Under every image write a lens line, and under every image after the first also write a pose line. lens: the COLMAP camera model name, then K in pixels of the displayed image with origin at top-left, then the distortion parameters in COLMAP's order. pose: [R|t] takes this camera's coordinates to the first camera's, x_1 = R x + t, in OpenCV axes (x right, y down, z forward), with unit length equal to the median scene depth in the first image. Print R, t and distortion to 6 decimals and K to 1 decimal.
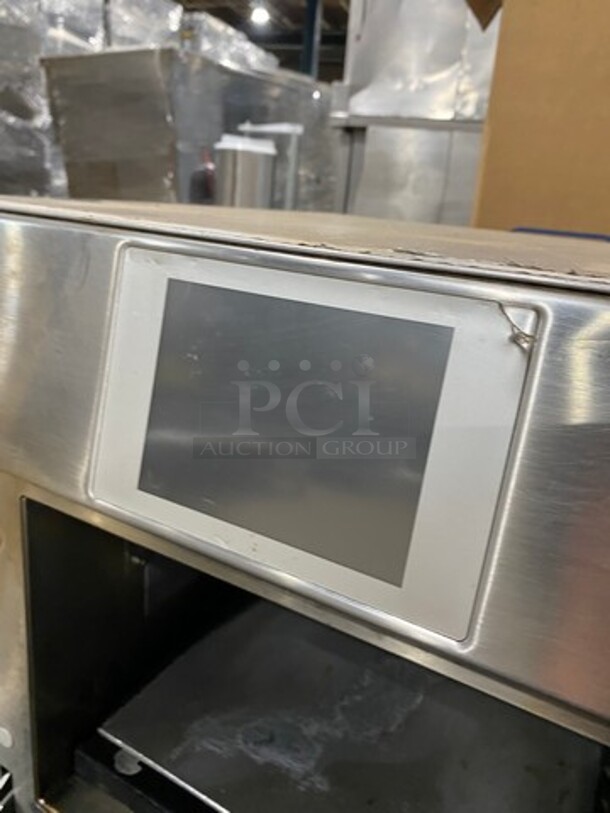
lens RADIAL K [[619.2, 0, 305.1], [0, 619.2, 404.8], [0, 0, 1]] dist [-0.002534, -0.017703]
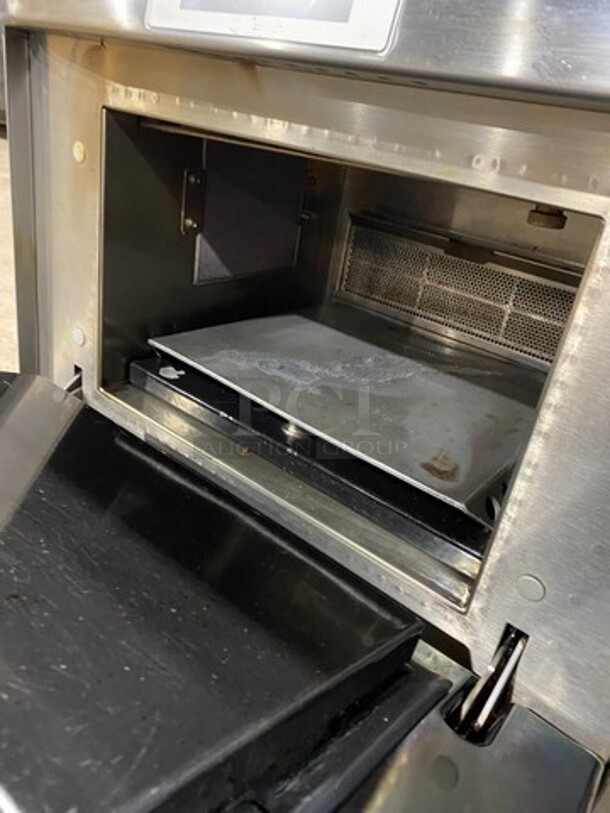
lens RADIAL K [[619.2, 0, 304.4], [0, 619.2, 407.0], [0, 0, 1]] dist [-0.002534, -0.017703]
pose [[0.984418, 0.123097, -0.125571, 0.155998], [-0.106484, 0.985595, 0.131387, 0.447365], [0.139936, -0.115969, 0.983346, -0.225270]]
